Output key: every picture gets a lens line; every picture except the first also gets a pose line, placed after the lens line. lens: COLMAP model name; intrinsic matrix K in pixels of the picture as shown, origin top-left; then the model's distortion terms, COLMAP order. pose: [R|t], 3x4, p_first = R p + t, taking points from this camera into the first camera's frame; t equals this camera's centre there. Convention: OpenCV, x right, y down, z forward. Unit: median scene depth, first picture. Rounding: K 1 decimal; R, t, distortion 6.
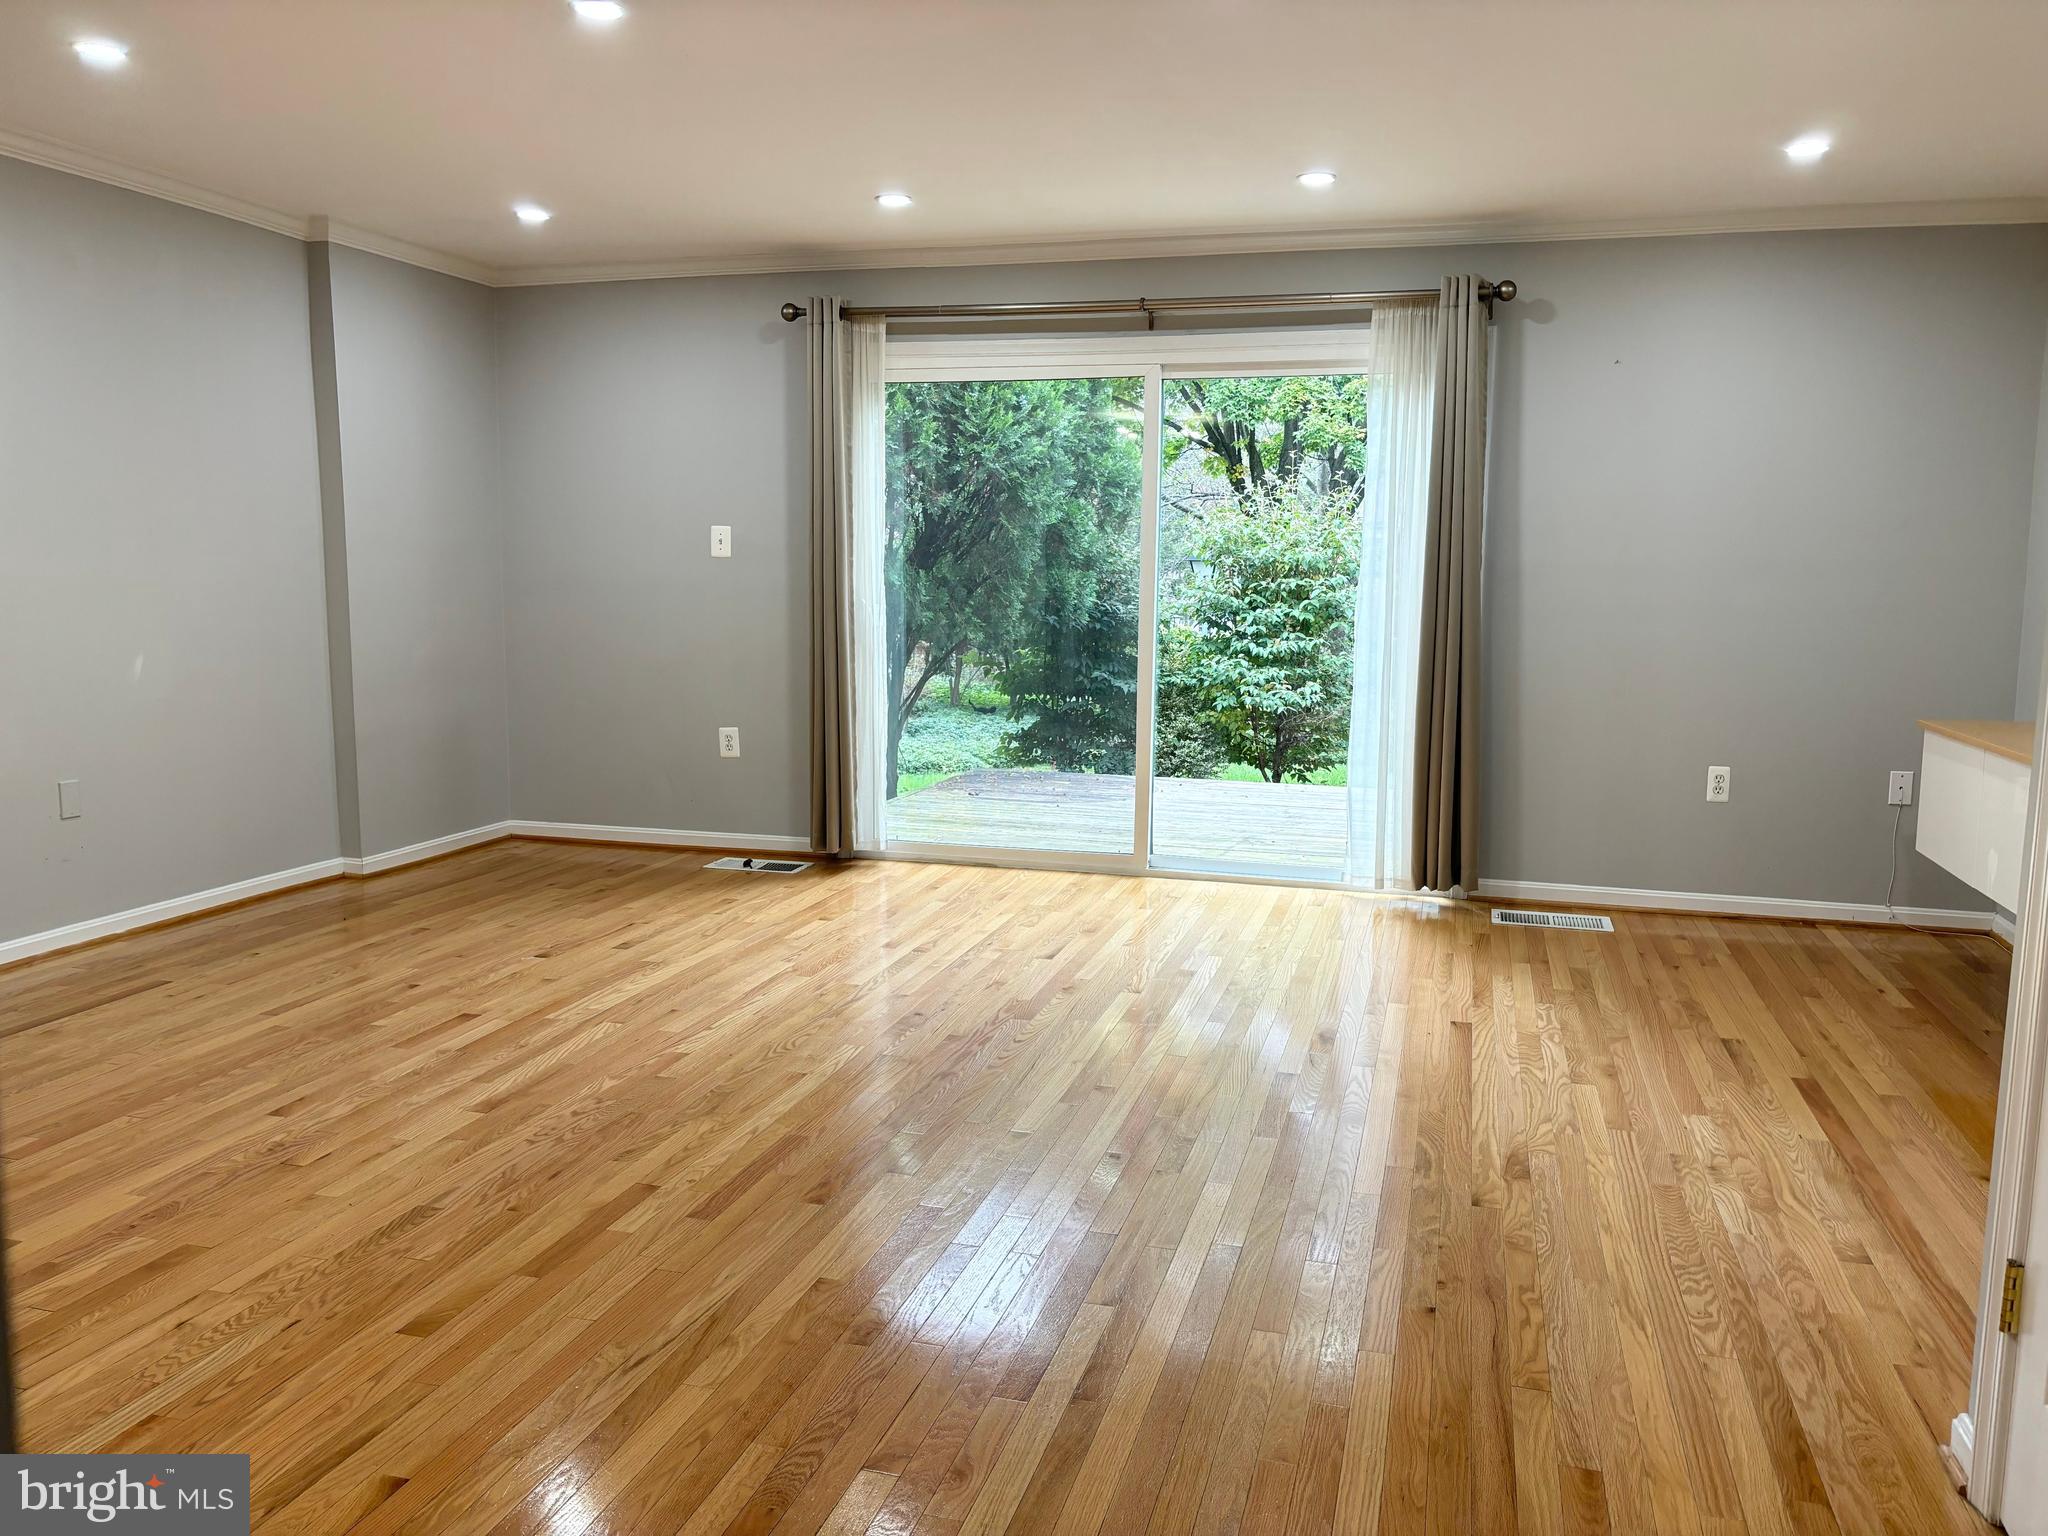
lens RADIAL K [[1534.3, 0, 1032.8], [0, 1534.3, 765.7], [0, 0, 1]] dist [0.050145, -0.047458]
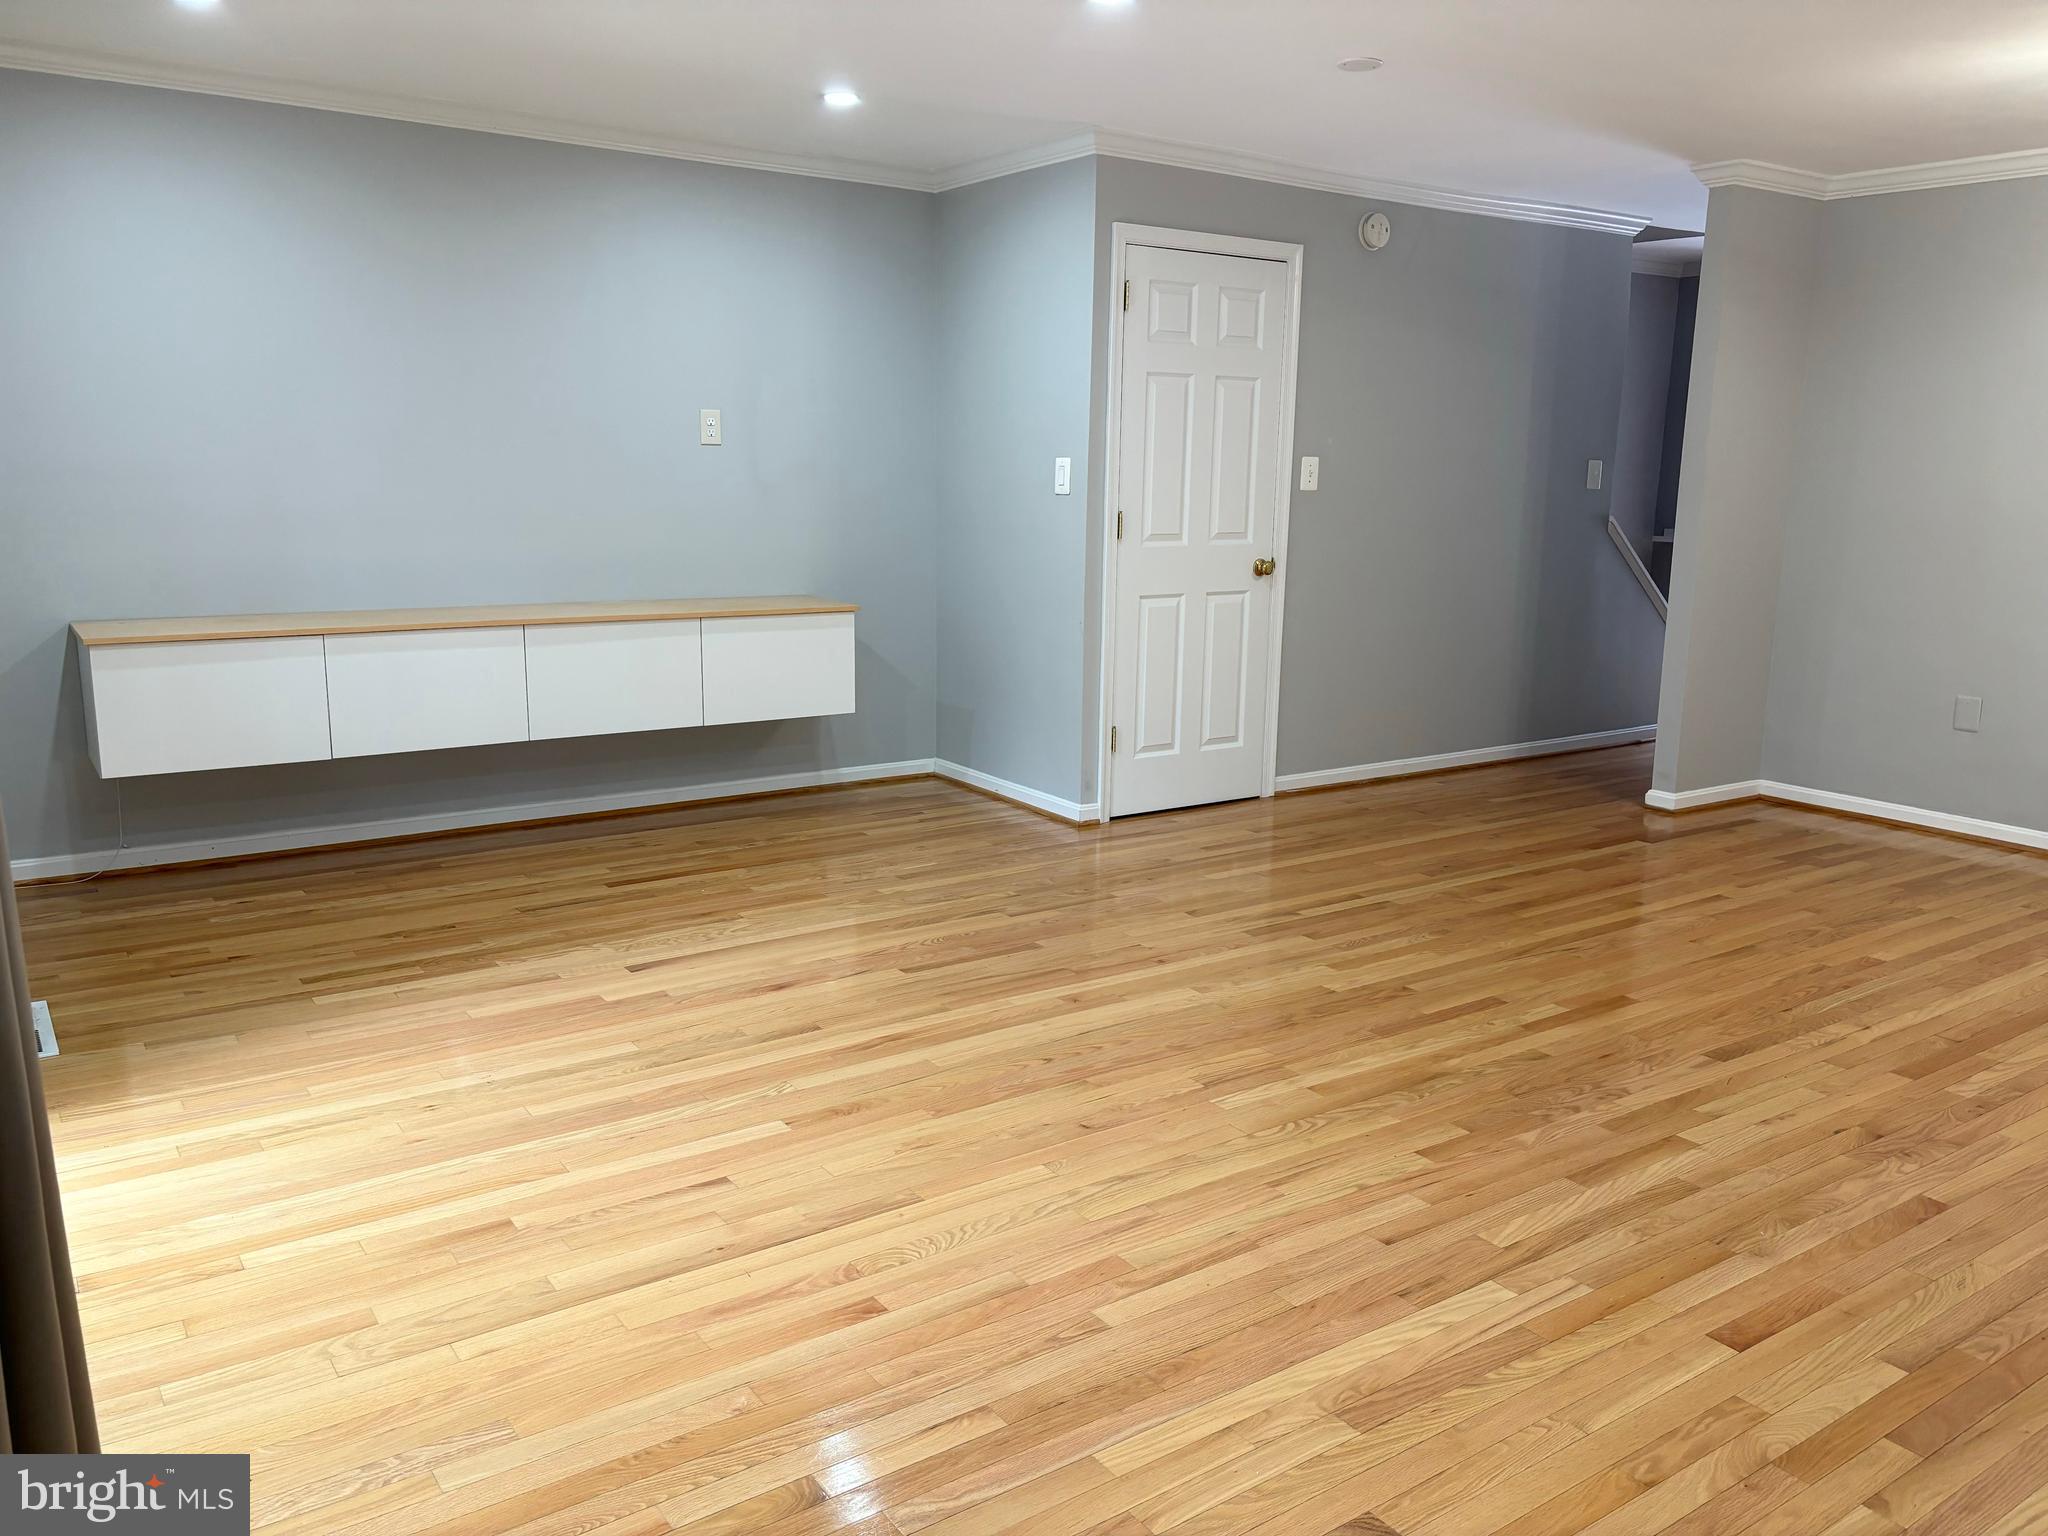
lens RADIAL K [[1534.3, 0, 1002.2], [0, 1534.3, 762.2], [0, 0, 1]] dist [0.050145, -0.047458]
pose [[-0.762779, -0.145485, 0.630081, -0.544572], [0.061456, 0.953644, 0.294594, -0.252106], [-0.643732, 0.263432, -0.718479, 1.697325]]
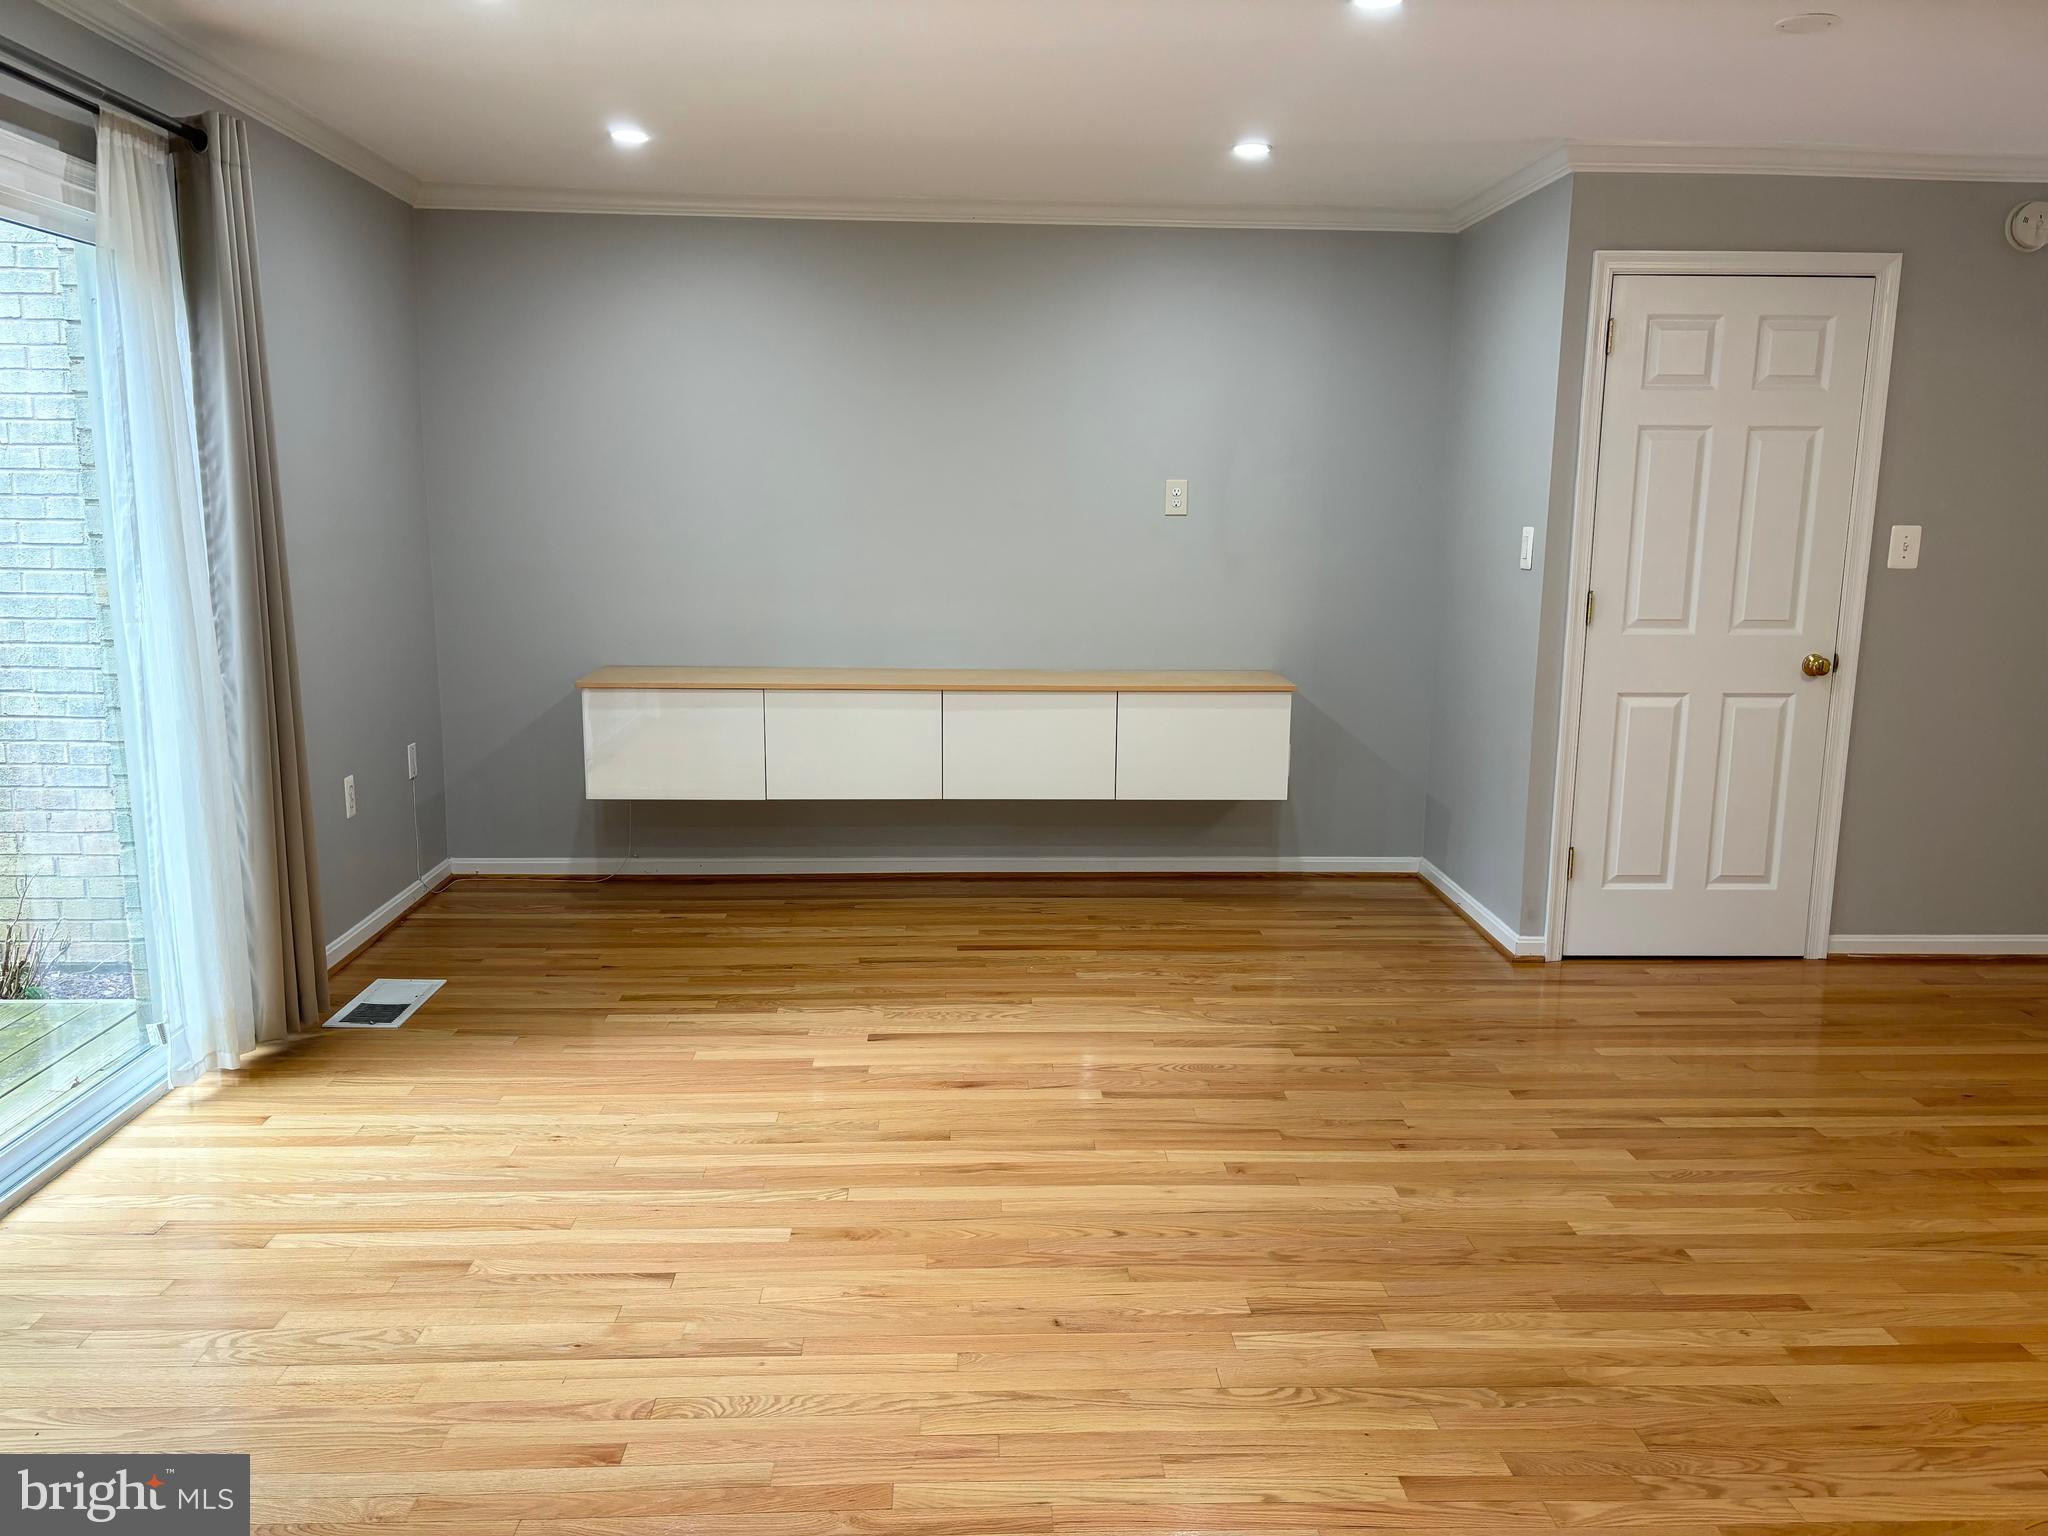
lens RADIAL K [[1534.3, 0, 1024.2], [0, 1534.3, 749.7], [0, 0, 1]] dist [0.050145, -0.047458]
pose [[-0.305436, -0.169700, 0.936969, -0.707424], [0.111103, 0.970919, 0.212067, -0.229833], [-0.945709, 0.168873, -0.277700, 1.292928]]
